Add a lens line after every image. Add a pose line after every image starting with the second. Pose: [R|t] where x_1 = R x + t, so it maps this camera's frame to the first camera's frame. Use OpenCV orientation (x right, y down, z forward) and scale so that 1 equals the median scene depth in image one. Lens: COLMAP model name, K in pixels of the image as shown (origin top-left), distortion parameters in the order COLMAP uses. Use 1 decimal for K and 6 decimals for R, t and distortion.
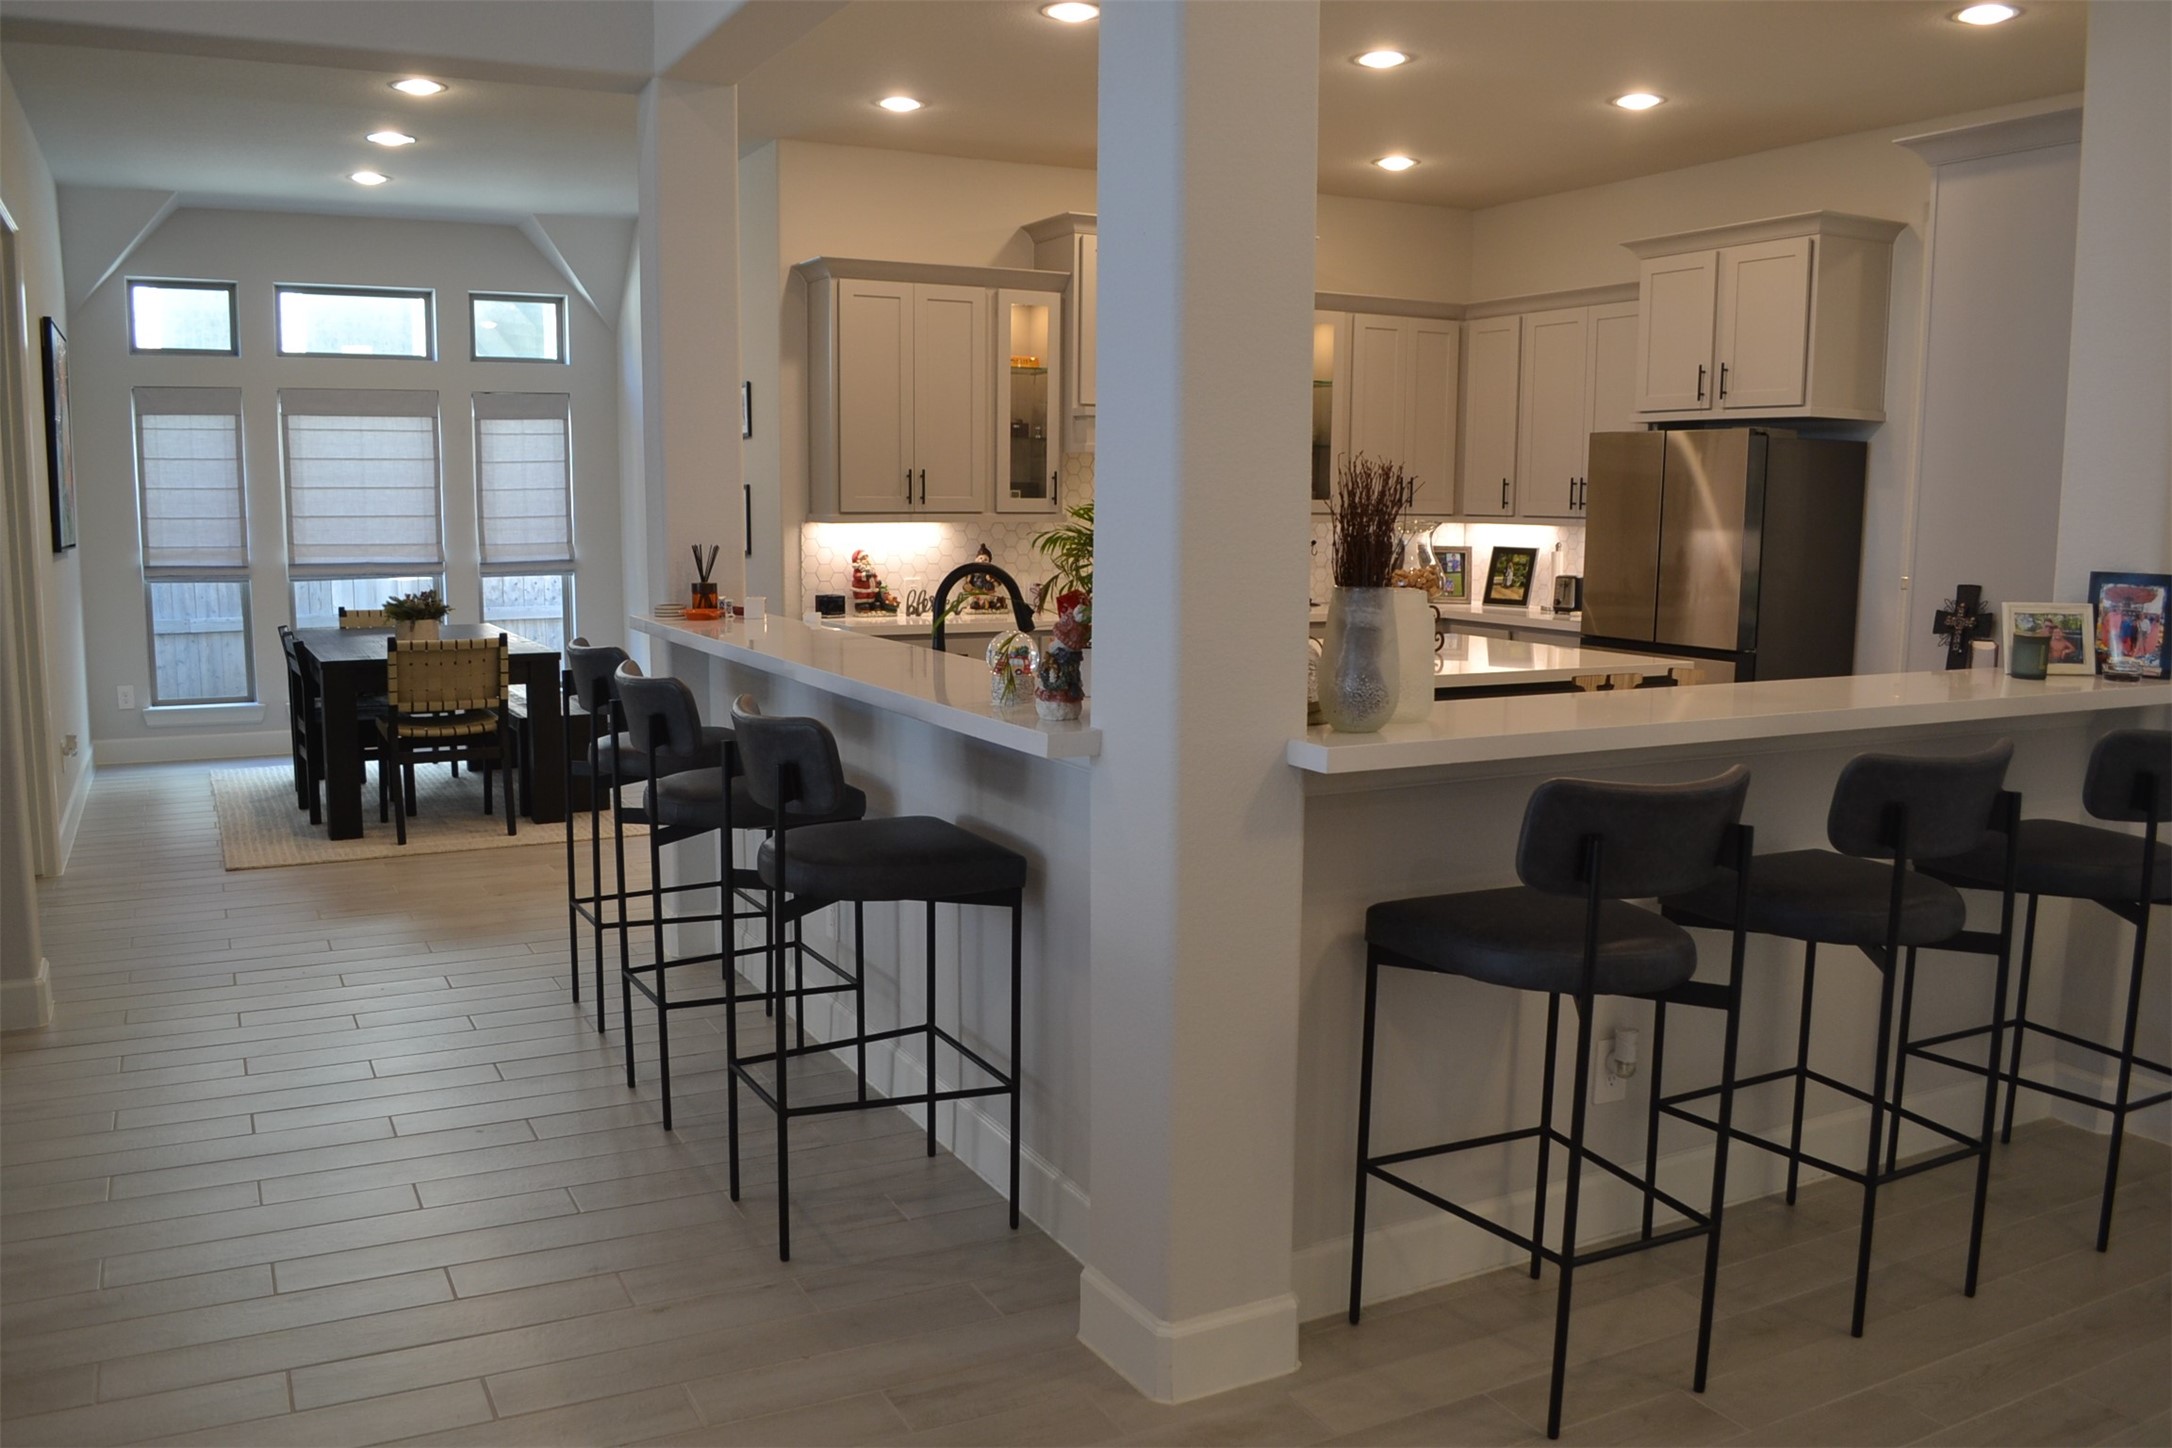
lens RADIAL K [[1715.1, 0, 1087.3], [0, 1715.1, 751.6], [0, 0, 1]] dist [-0.089806, 0.012262]
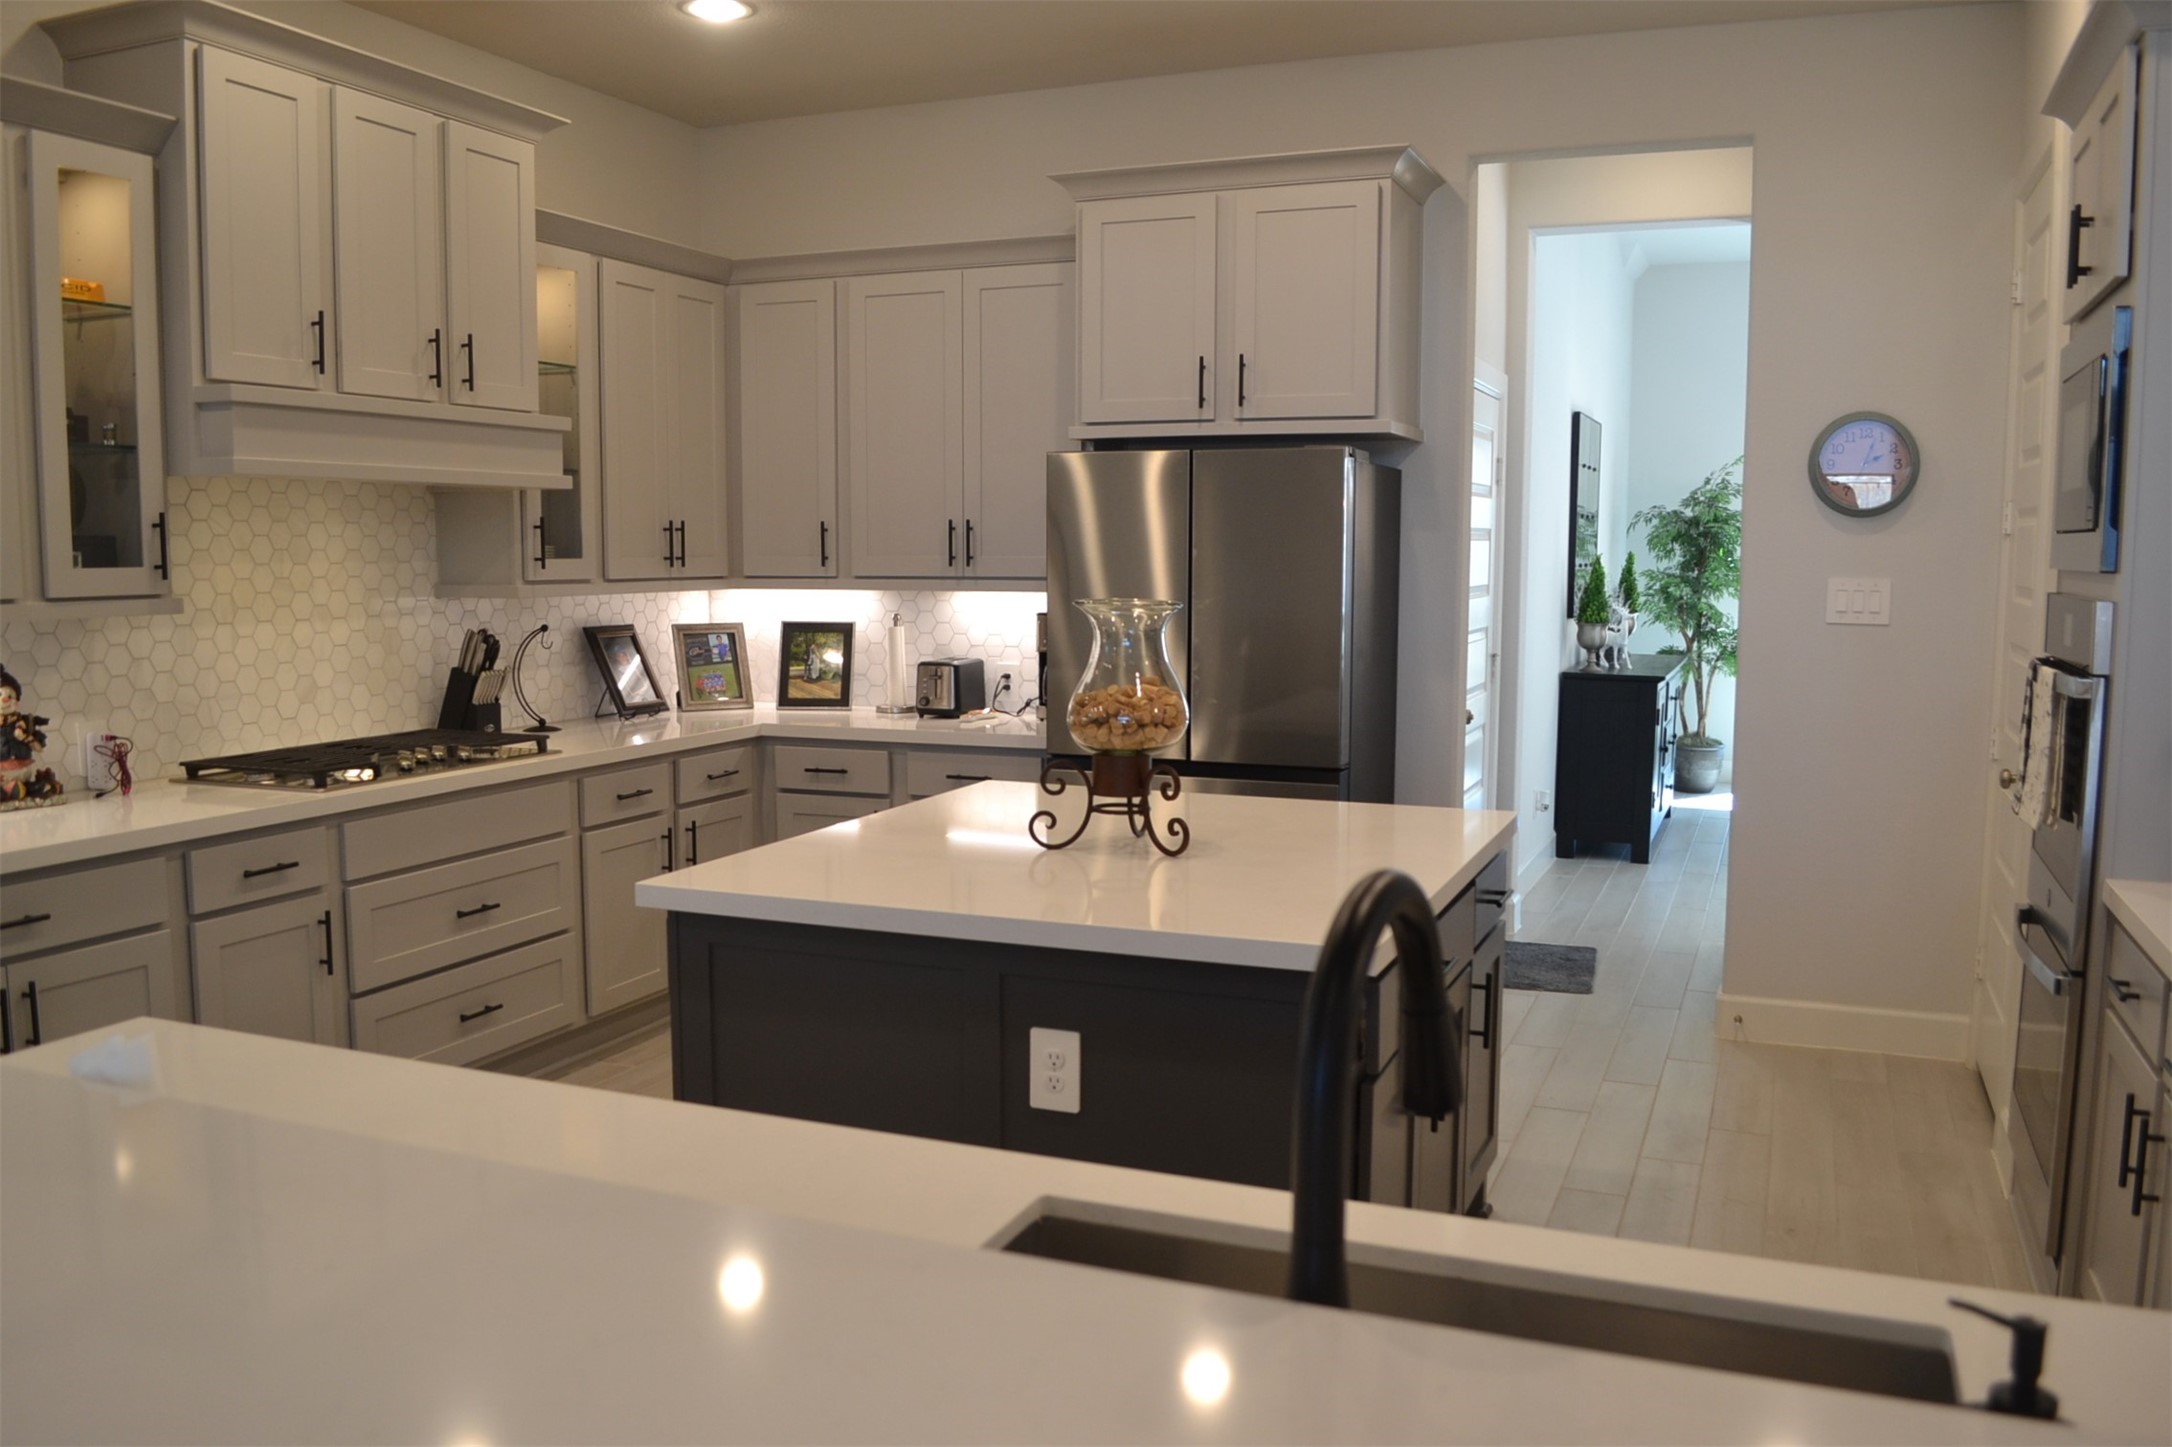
lens RADIAL K [[1744.9, 0, 1047.3], [0, 1744.9, 742.8], [0, 0, 1]] dist [-0.081772, 0.018071]
pose [[0.770688, -0.078891, 0.632311, -0.125105], [0.099667, 0.995017, 0.002667, -0.065493], [-0.629371, 0.060965, 0.774710, 0.410486]]
